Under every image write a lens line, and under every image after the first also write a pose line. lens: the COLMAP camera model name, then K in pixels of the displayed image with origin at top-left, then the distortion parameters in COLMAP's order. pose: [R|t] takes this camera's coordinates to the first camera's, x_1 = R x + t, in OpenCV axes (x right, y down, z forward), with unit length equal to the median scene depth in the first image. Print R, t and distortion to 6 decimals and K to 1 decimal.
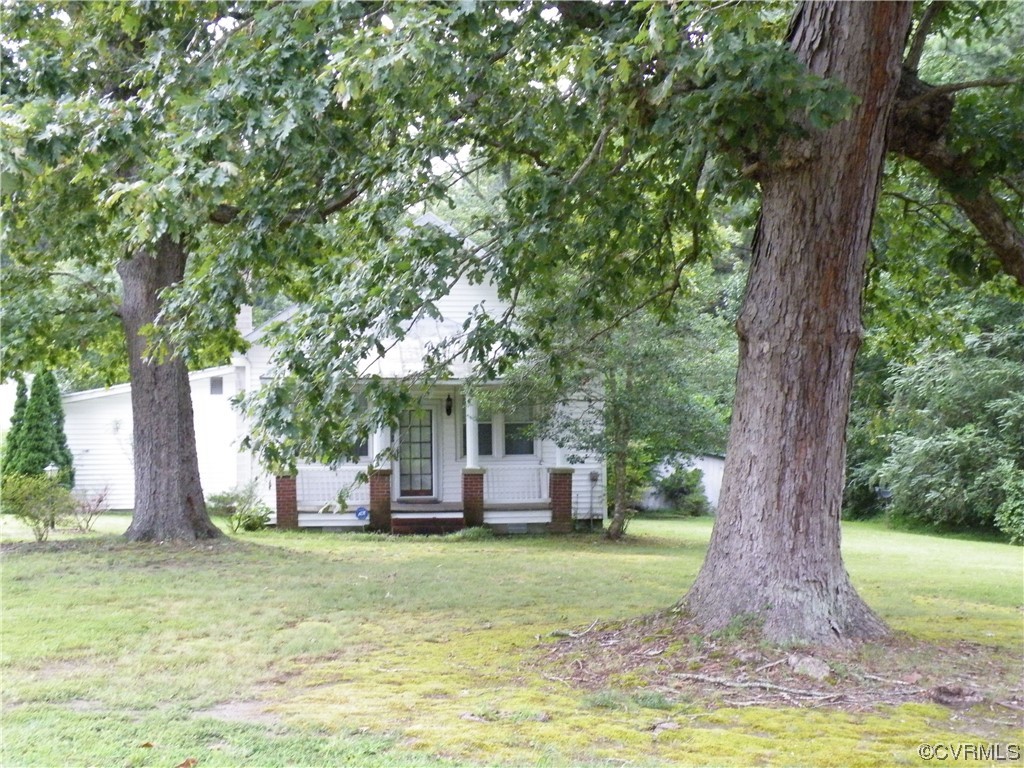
lens RADIAL K [[1438.6, 0, 512.0], [0, 1438.6, 384.0], [0, 0, 1]] dist [0.007071, -0.006411]
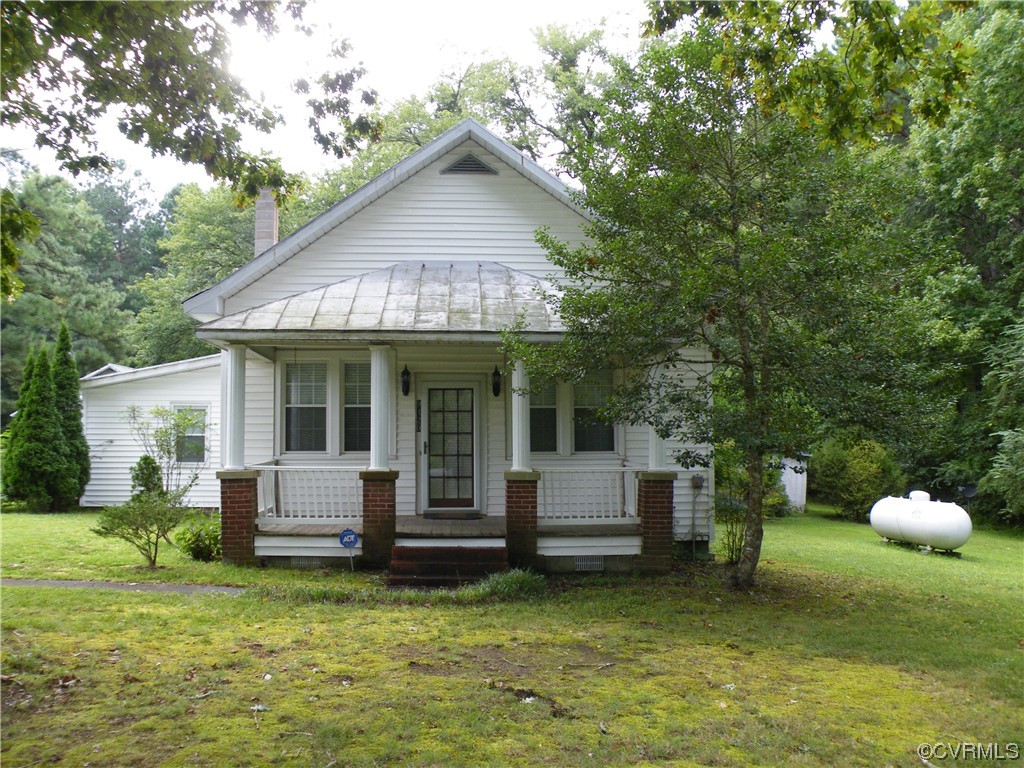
lens RADIAL K [[887.4, 0, 512.0], [0, 887.4, 384.0], [0, 0, 1]] dist [-0.077724, 0.001195]
pose [[0.995353, 0.002529, -0.096264, 0.007348], [-0.005279, 0.999585, -0.028325, 0.030323], [0.096153, 0.028701, 0.994953, 0.594278]]
